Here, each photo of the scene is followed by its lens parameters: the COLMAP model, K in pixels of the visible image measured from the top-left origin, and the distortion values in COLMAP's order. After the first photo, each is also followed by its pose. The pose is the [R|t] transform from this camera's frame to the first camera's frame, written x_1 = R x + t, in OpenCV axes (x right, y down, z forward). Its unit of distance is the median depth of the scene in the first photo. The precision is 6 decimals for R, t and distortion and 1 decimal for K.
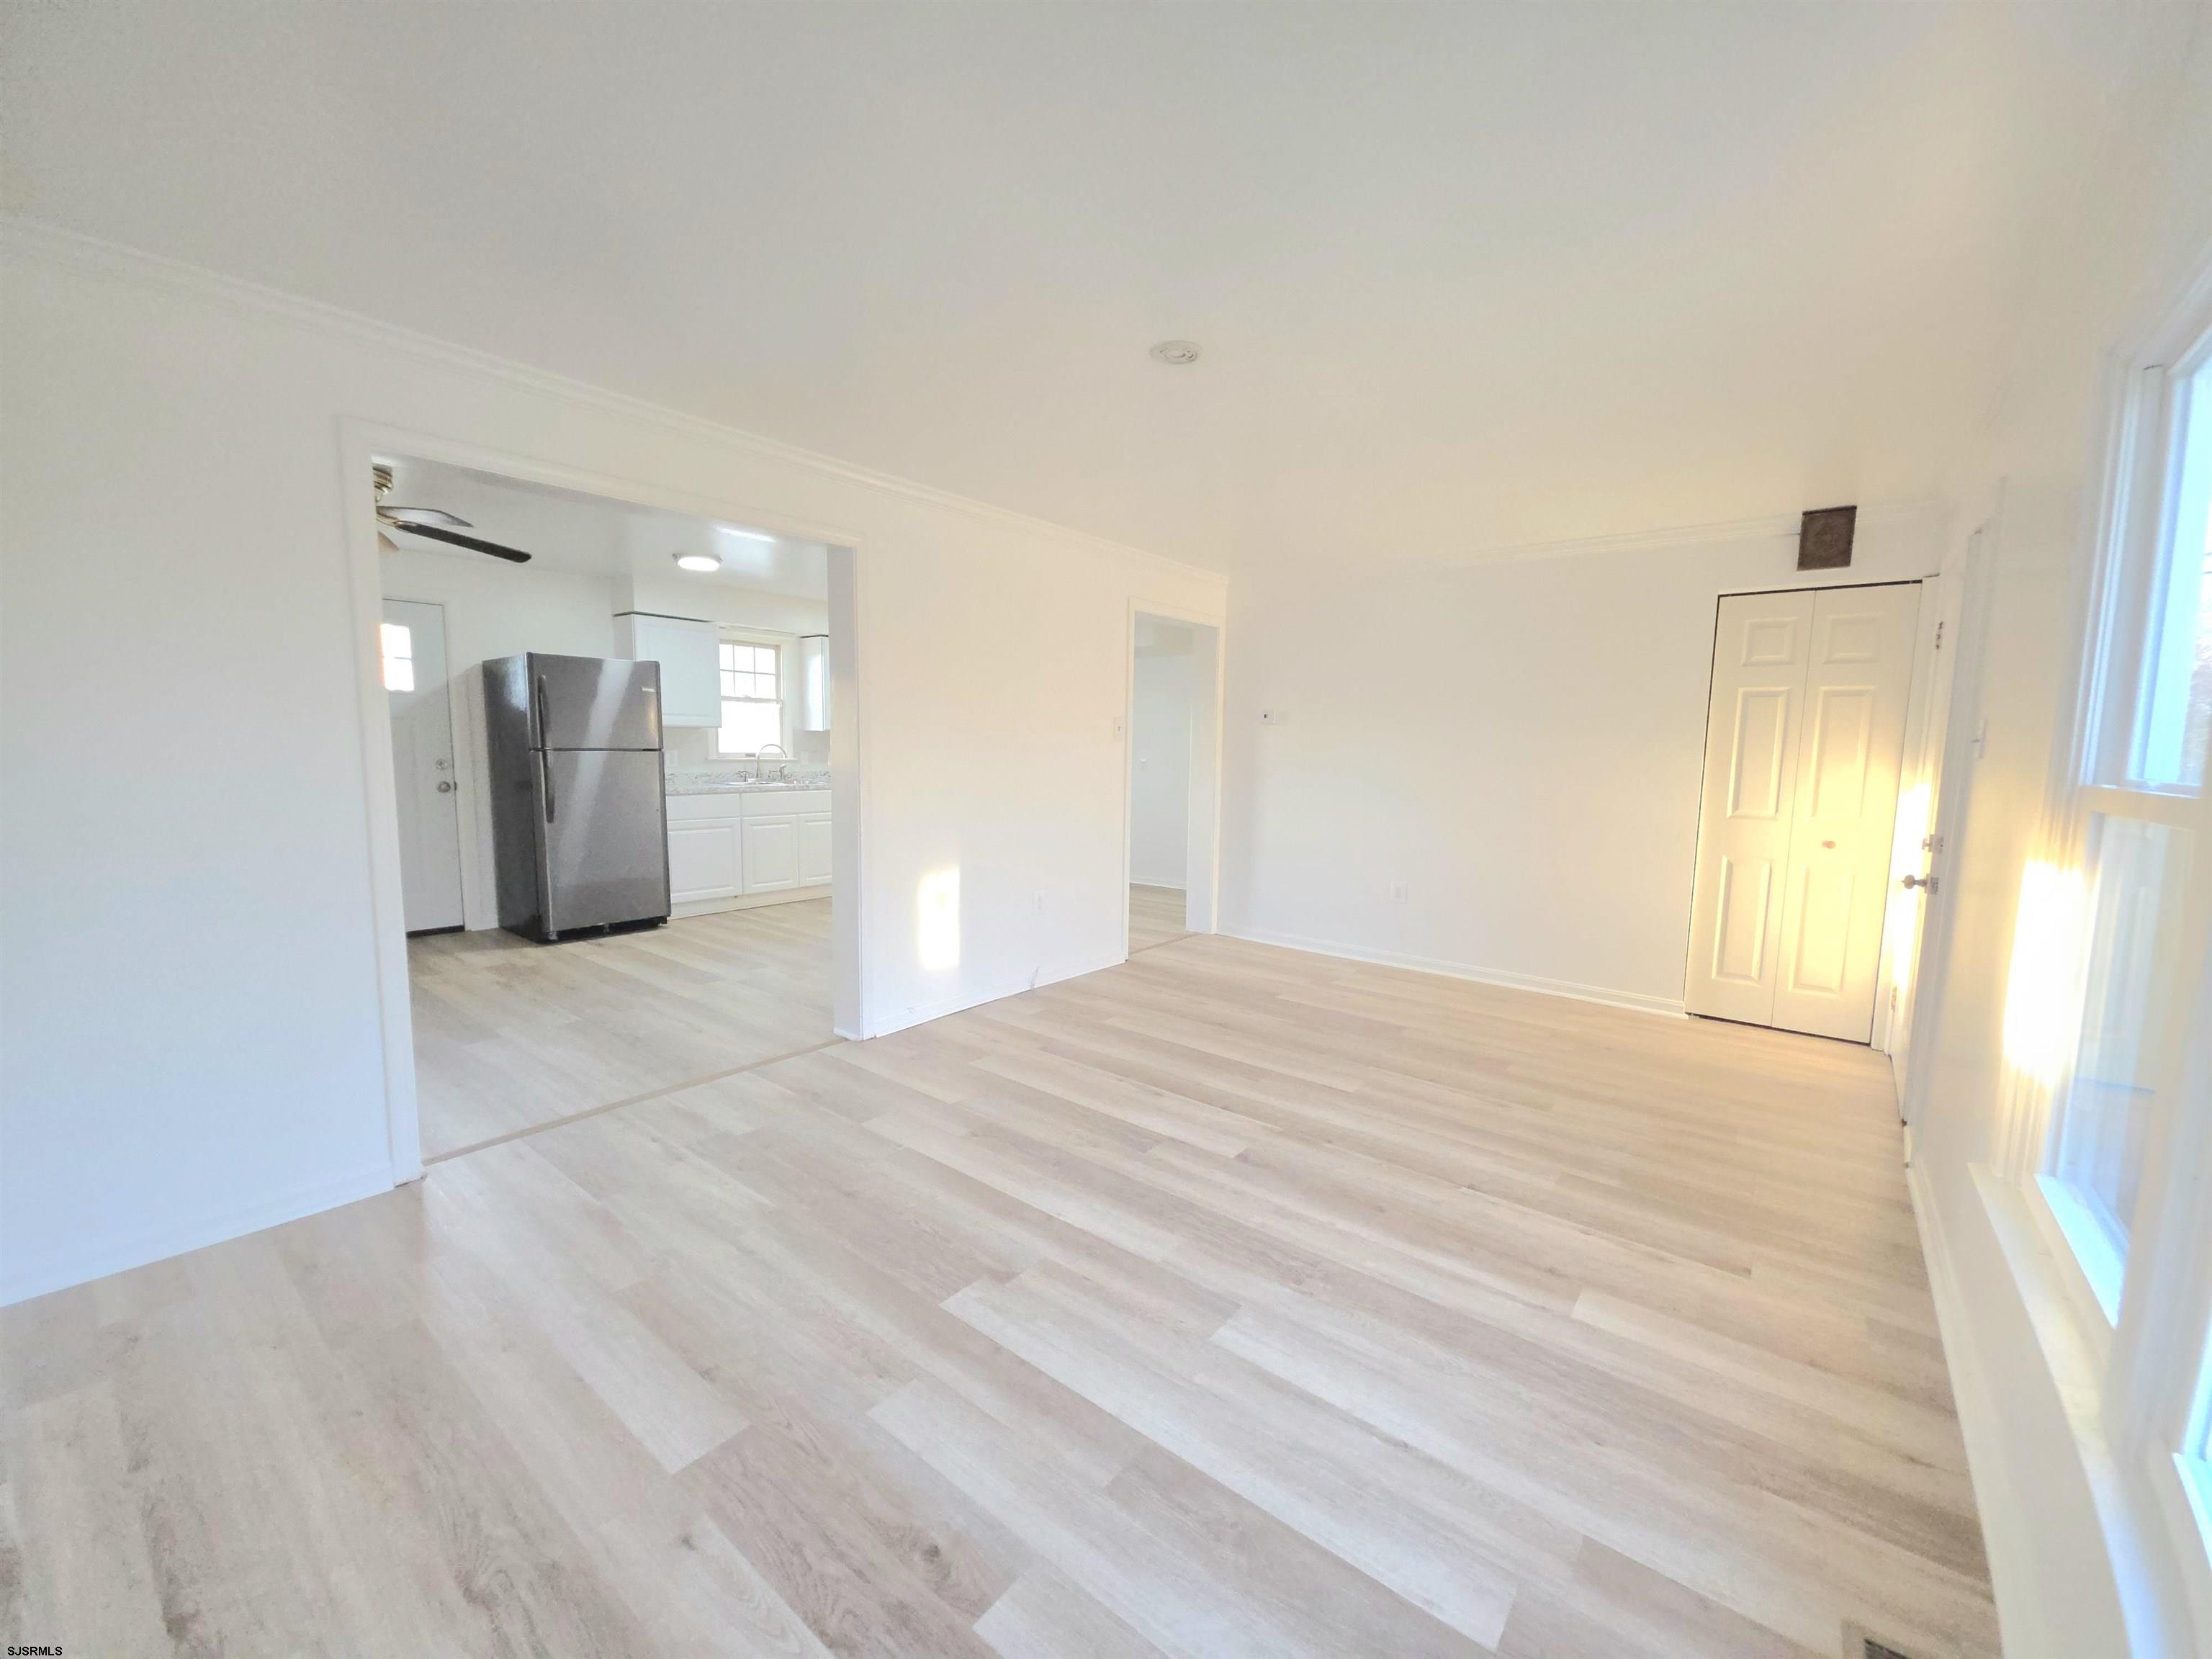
lens RADIAL K [[876.0, 0, 1107.7], [0, 876.0, 837.7], [0, 0, 1]] dist [0.009907, -0.007709]
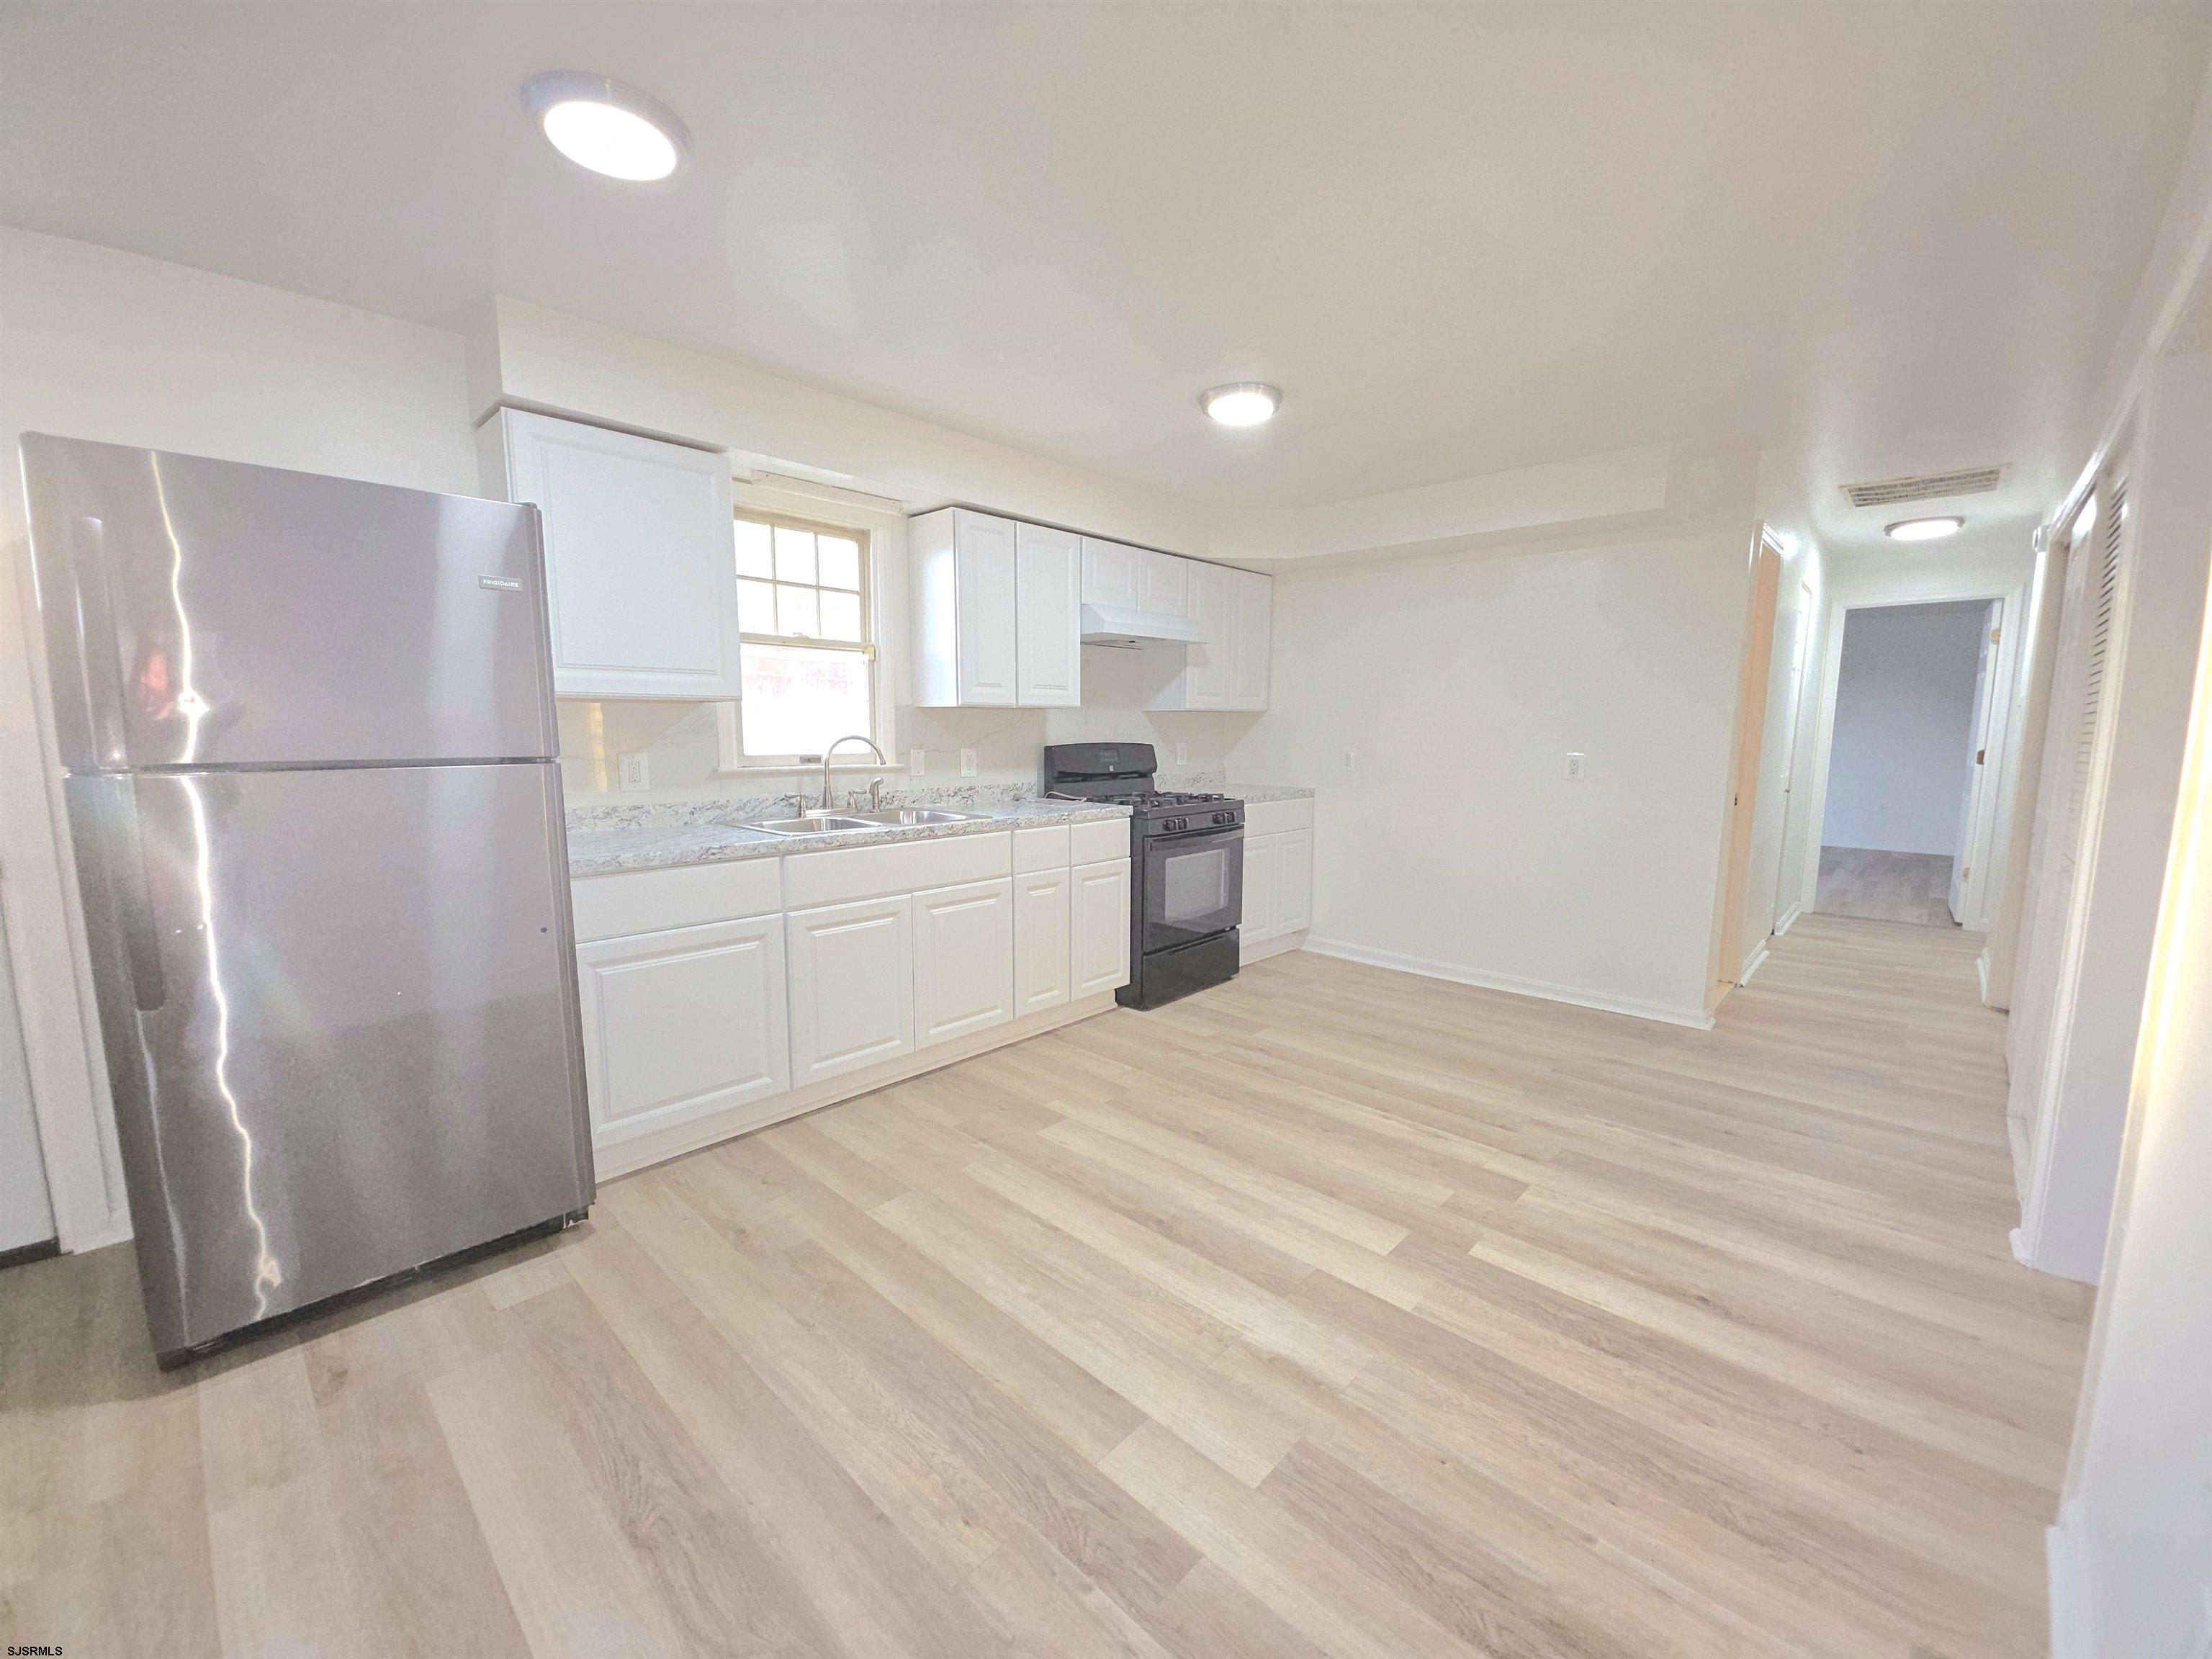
lens RADIAL K [[876.0, 0, 1107.7], [0, 876.0, 837.7], [0, 0, 1]] dist [0.009907, -0.007709]
pose [[0.996335, -0.003517, -0.085464, -0.386283], [0.005118, 0.999815, 0.018522, -0.112126], [0.085383, -0.018891, 0.996169, 1.010704]]
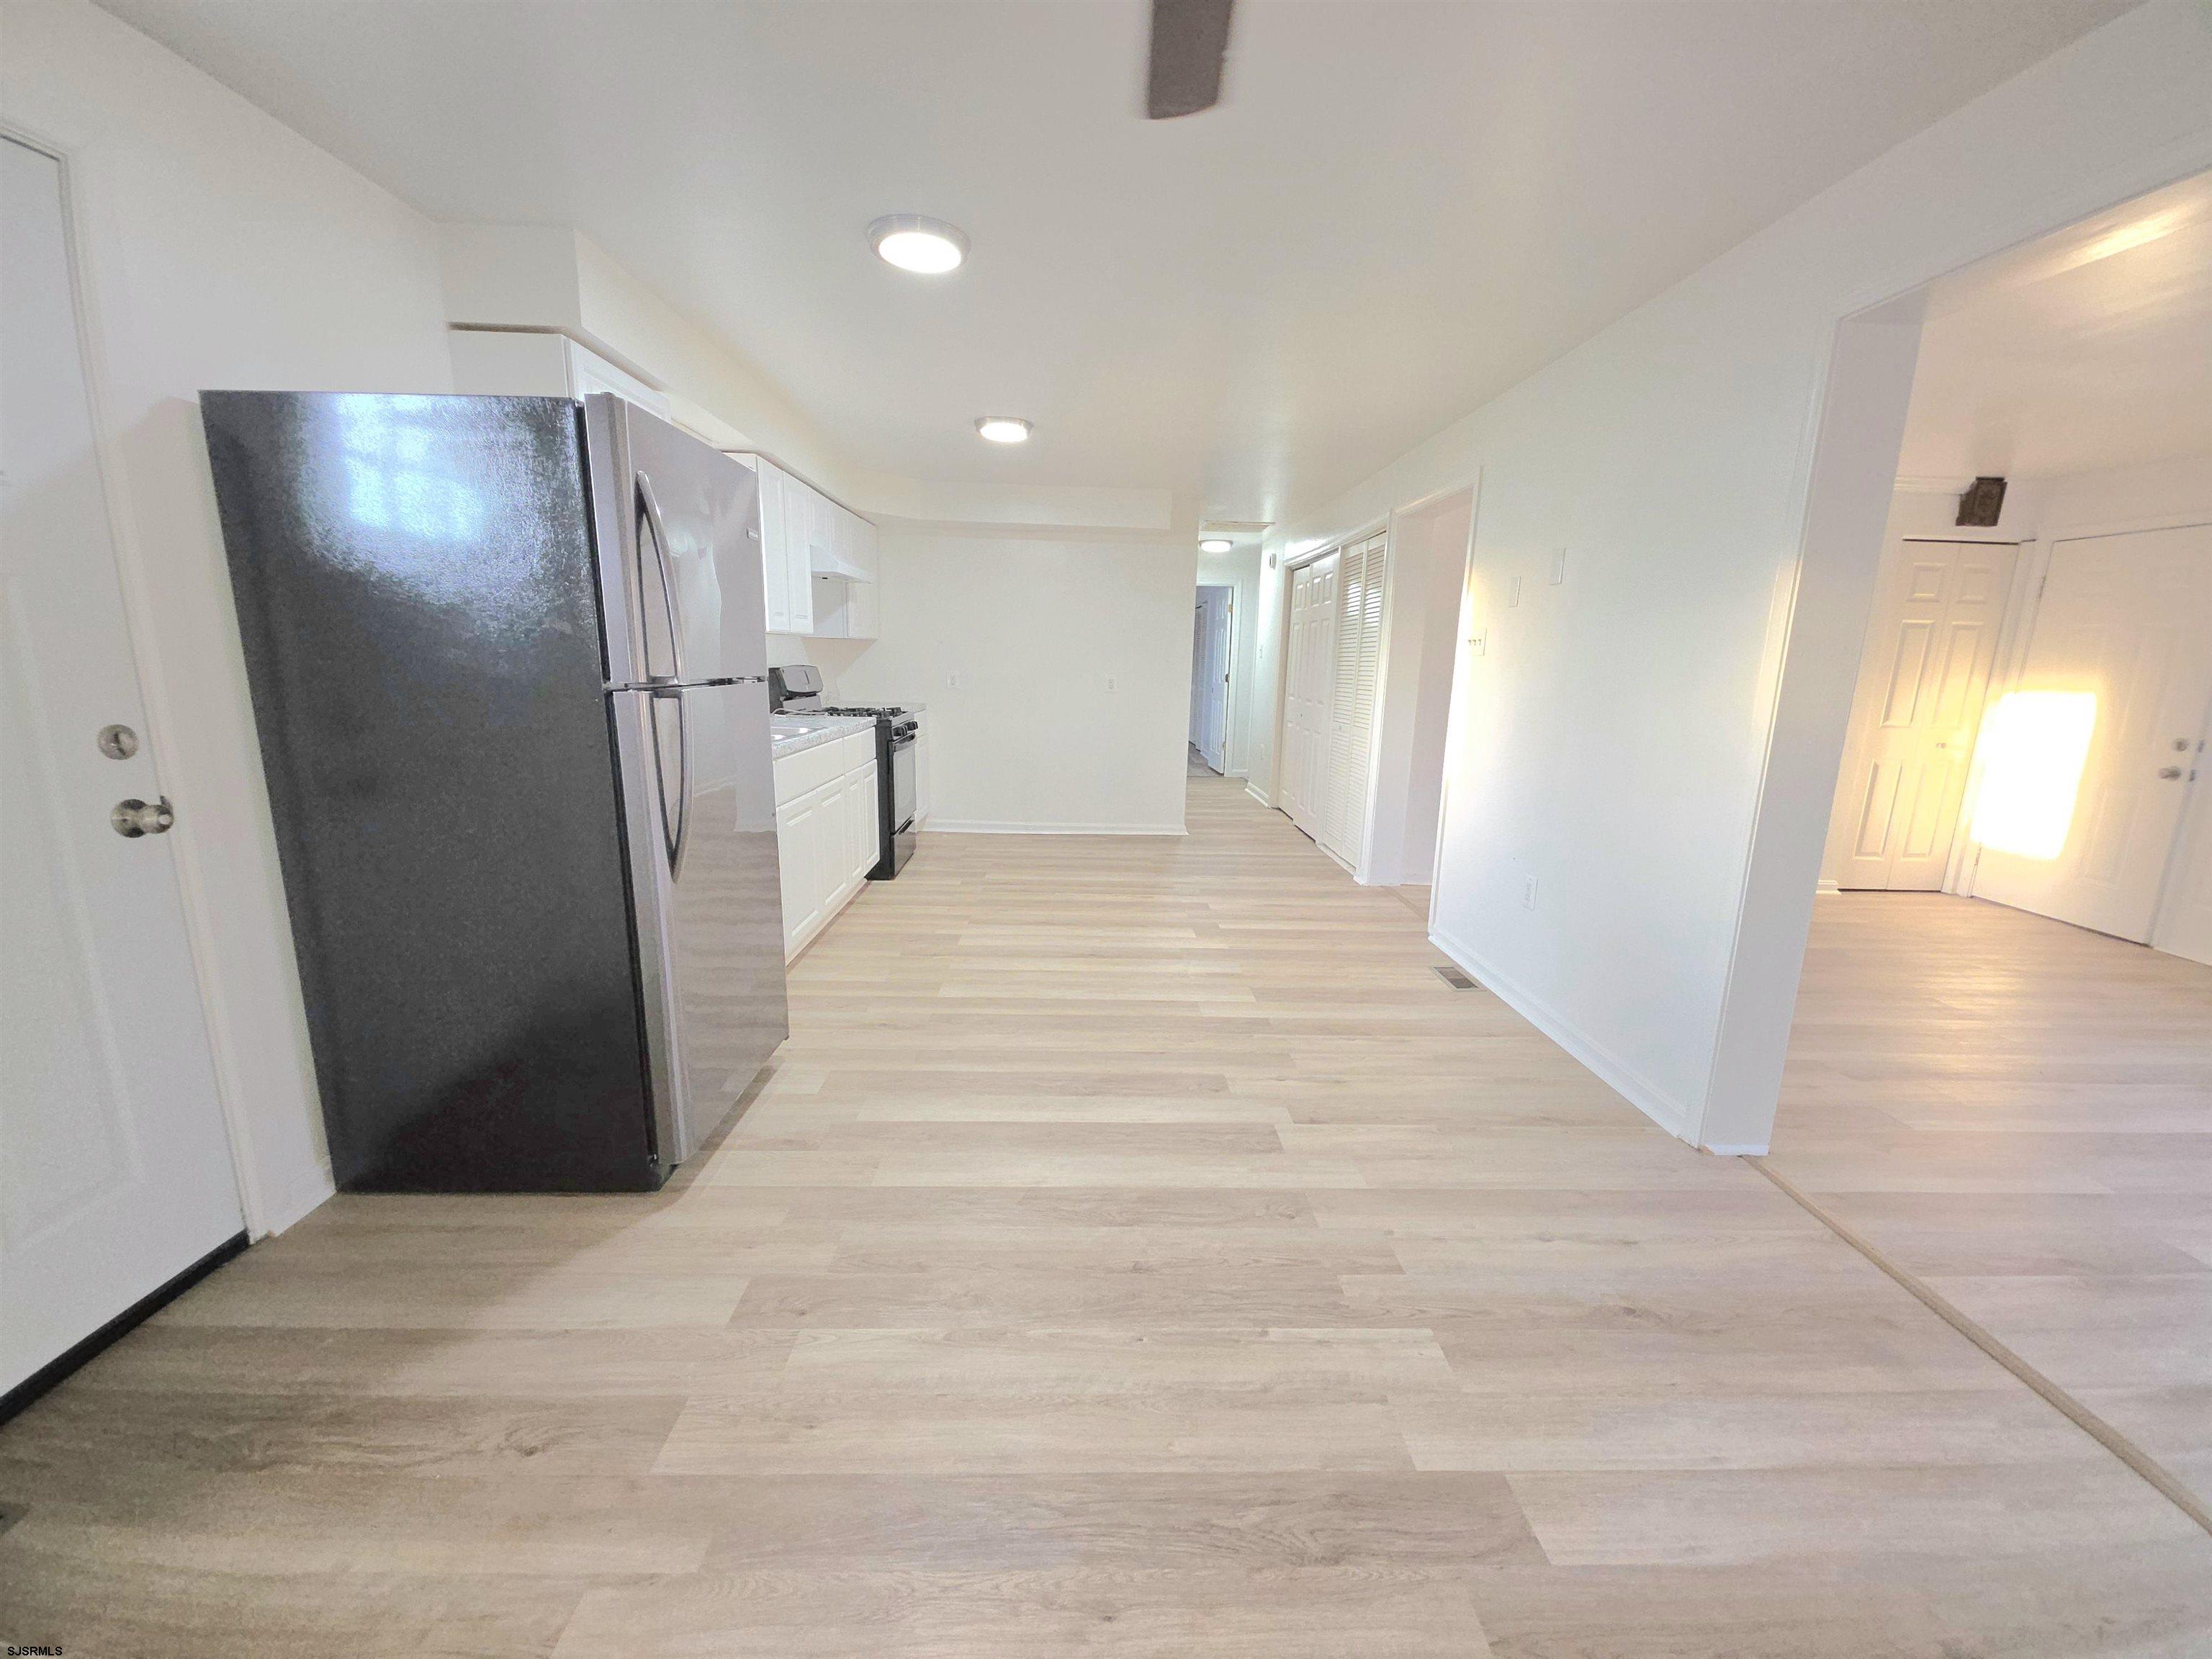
lens RADIAL K [[879.4, 0, 1107.7], [0, 879.4, 836.8], [0, 0, 1]] dist [0.012427, -0.007487]
pose [[0.761899, -0.127508, 0.635021, -1.015539], [0.058402, 0.989961, 0.128707, -0.103239], [-0.645058, -0.060976, 0.761697, 0.828259]]
